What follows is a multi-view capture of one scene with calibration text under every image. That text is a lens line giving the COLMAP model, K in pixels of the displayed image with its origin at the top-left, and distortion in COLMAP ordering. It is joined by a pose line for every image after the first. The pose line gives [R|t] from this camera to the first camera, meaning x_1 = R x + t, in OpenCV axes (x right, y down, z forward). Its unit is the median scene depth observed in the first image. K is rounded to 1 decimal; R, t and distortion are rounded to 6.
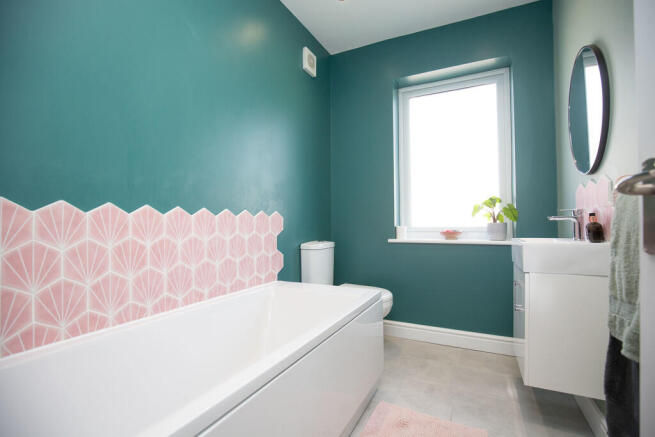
lens RADIAL K [[300.5, 0, 326.0], [0, 300.5, 221.7], [0, 0, 1]] dist [-0.021936, 0.000312]
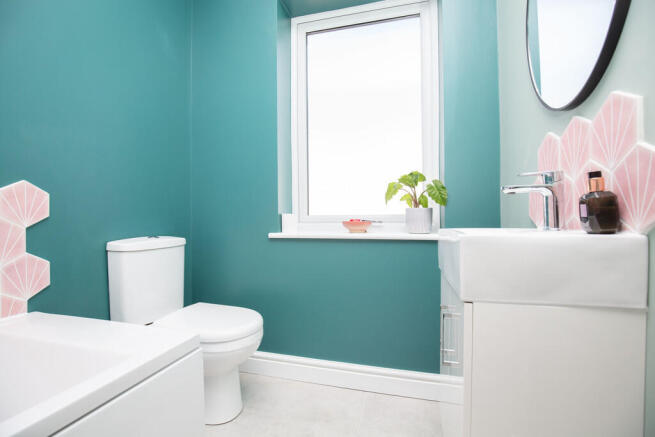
lens RADIAL K [[300.5, 0, 326.0], [0, 300.5, 221.7], [0, 0, 1]] dist [-0.021936, 0.000312]
pose [[0.980477, -0.001492, 0.196627, 0.222715], [-0.001404, 0.999893, 0.014589, 0.026034], [-0.196627, -0.014580, 0.980370, 0.357211]]
